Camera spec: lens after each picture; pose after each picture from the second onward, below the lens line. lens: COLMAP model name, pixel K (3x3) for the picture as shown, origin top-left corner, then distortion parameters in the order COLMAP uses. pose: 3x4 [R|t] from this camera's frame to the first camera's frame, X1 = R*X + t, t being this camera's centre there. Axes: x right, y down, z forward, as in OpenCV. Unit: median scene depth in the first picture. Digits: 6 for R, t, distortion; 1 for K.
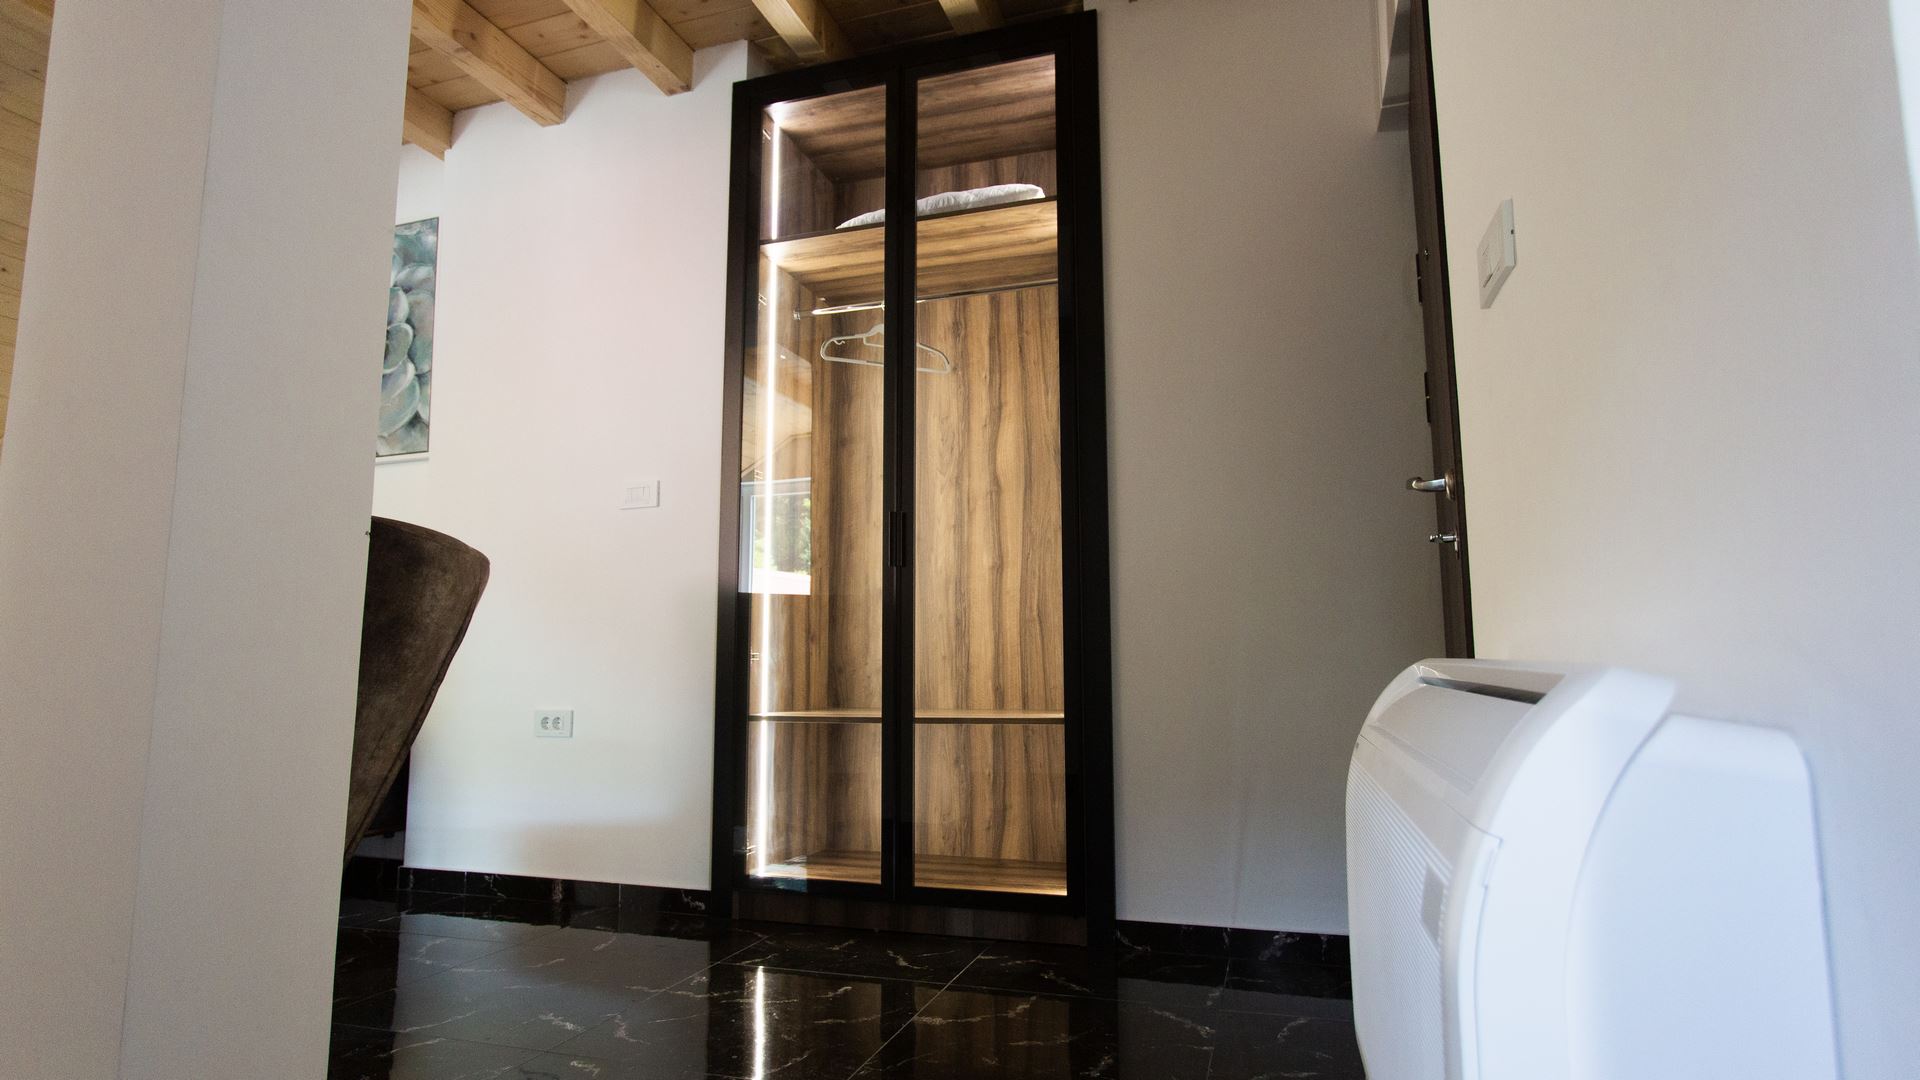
lens RADIAL K [[1006.0, 0, 962.1], [0, 1006.0, 540.0], [0, 0, 1]] dist [0.005300, 0.002133]
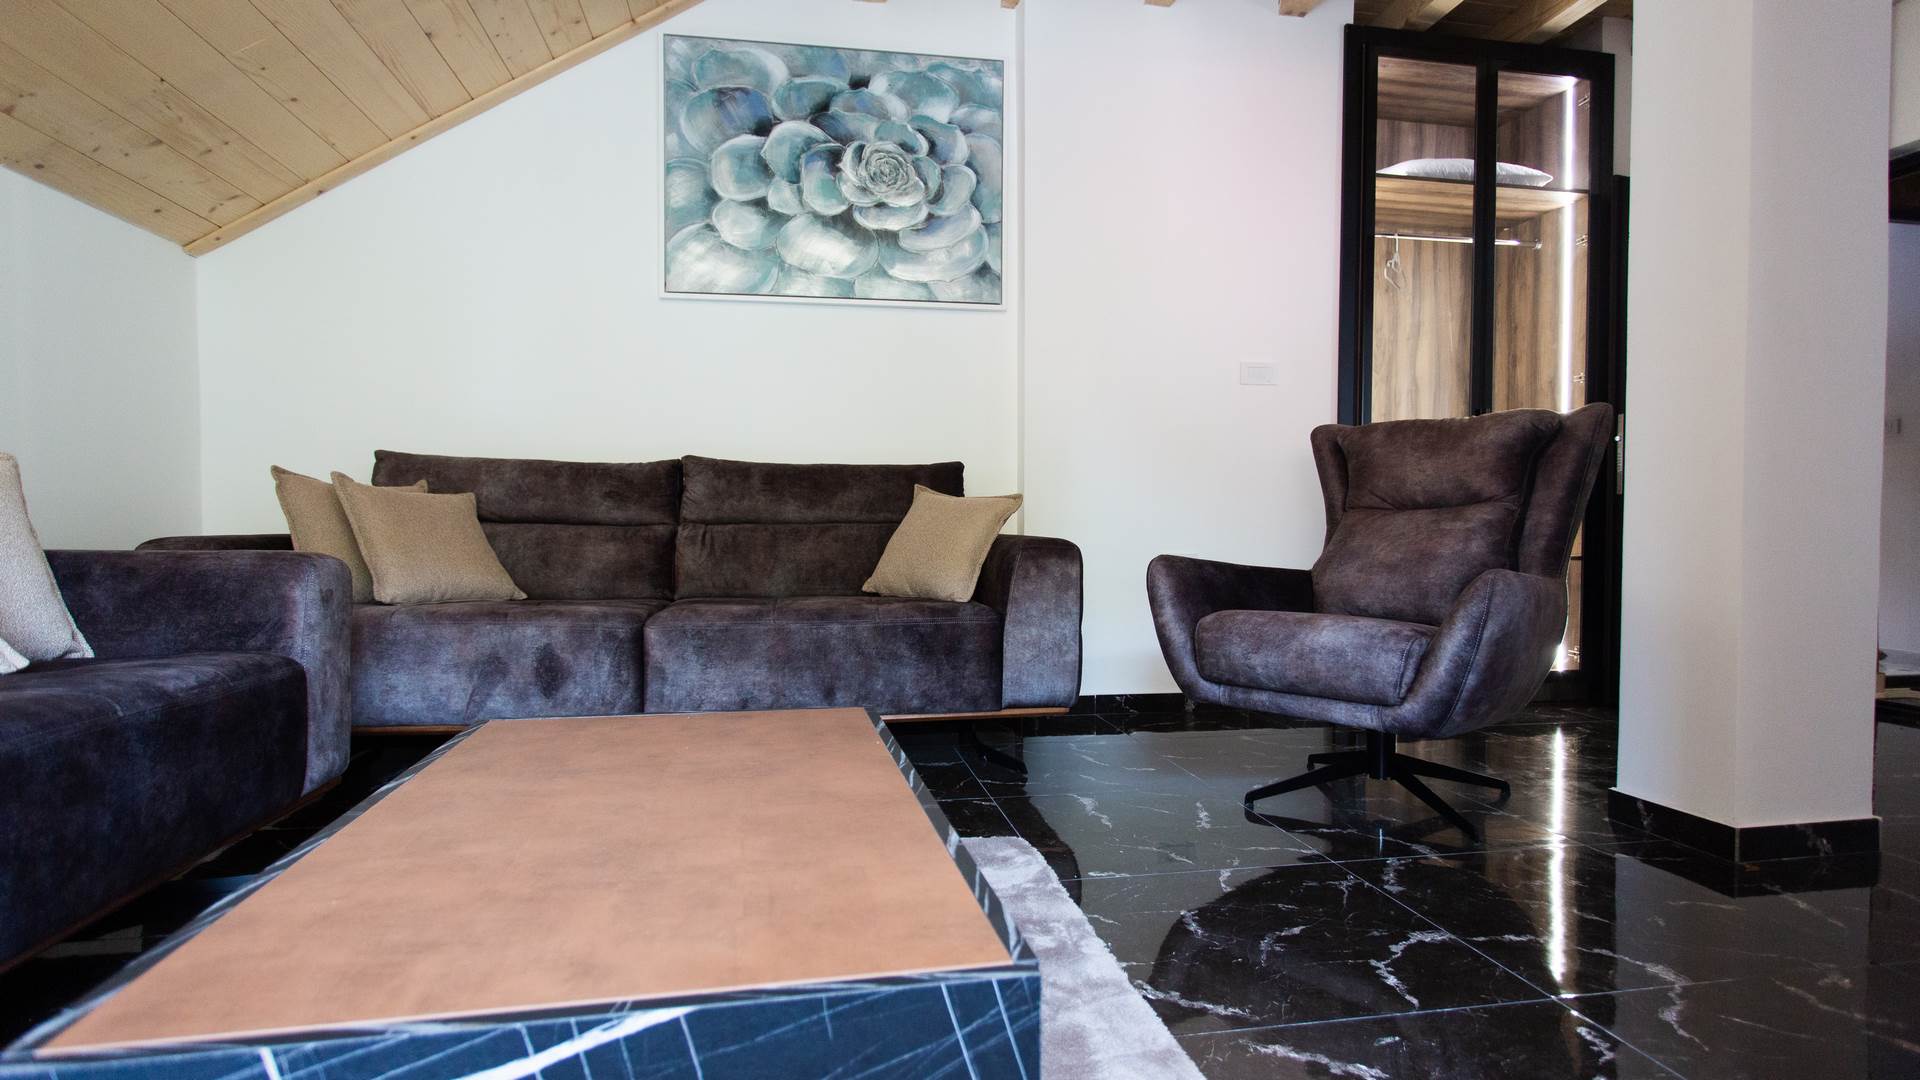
lens RADIAL K [[1006.0, 0, 999.8], [0, 1006.0, 533.2], [0, 0, 1]] dist [0.005300, 0.002133]
pose [[0.873429, 0.009916, 0.486850, -1.008280], [-0.074181, 0.990833, 0.112902, 0.026415], [-0.481268, -0.134727, 0.866158, 0.087988]]
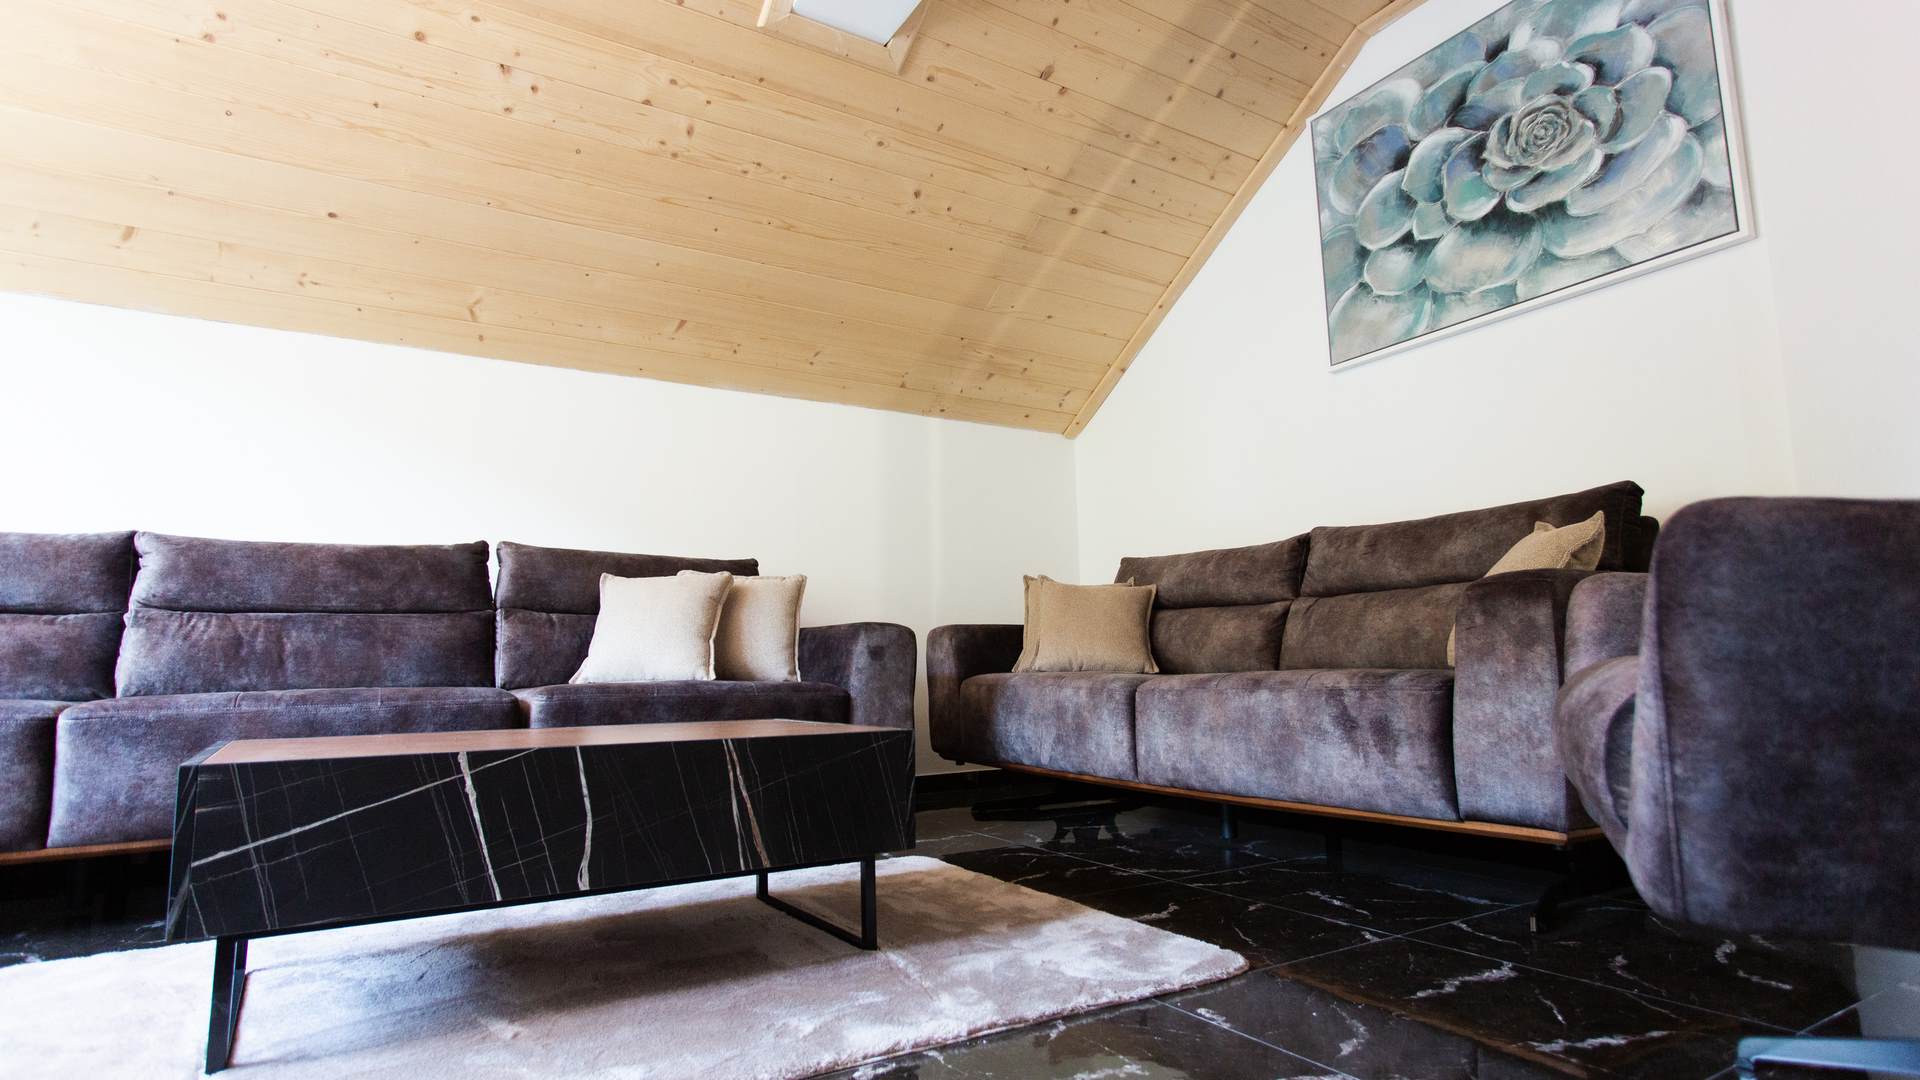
lens RADIAL K [[1006.0, 0, 968.4], [0, 1006.0, 535.1], [0, 0, 1]] dist [0.005300, 0.002133]
pose [[0.766943, -0.089112, -0.635498, -0.505732], [0.091890, 0.995356, -0.028677, 0.083345], [0.635102, -0.036402, 0.771570, 0.154733]]
